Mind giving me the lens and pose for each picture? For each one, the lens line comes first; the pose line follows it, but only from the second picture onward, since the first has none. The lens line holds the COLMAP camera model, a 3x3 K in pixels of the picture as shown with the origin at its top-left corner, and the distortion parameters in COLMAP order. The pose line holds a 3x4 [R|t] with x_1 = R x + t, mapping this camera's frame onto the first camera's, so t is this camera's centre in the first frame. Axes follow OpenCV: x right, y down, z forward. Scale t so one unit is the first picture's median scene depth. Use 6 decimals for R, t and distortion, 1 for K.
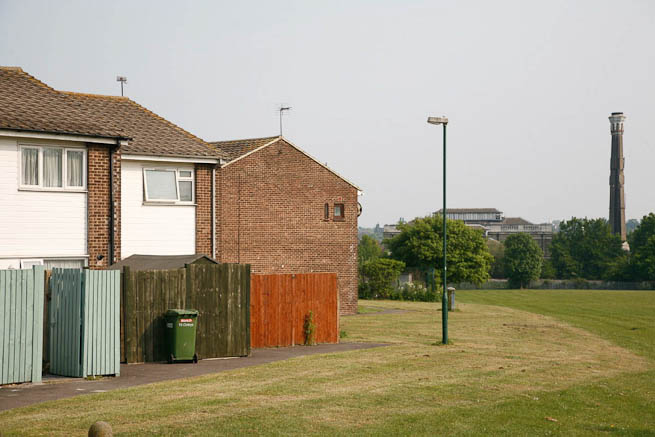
lens RADIAL K [[1238.2, 0, 326.1], [0, 1238.2, 216.5], [0, 0, 1]] dist [0.345219, -0.112729]
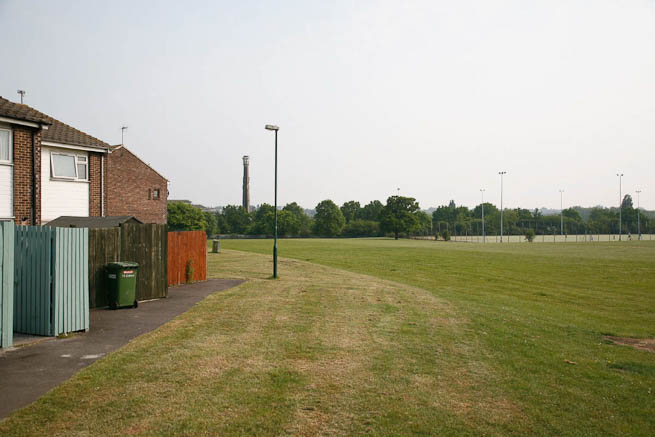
lens RADIAL K [[580.4, 0, 325.5], [0, 580.4, 217.9], [0, 0, 1]] dist [-0.003270, 0.009057]
pose [[0.926509, 0.002274, 0.376266, -0.108132], [-0.010350, 0.999757, 0.019443, 0.015603], [-0.376130, -0.021908, 0.926308, 0.323834]]
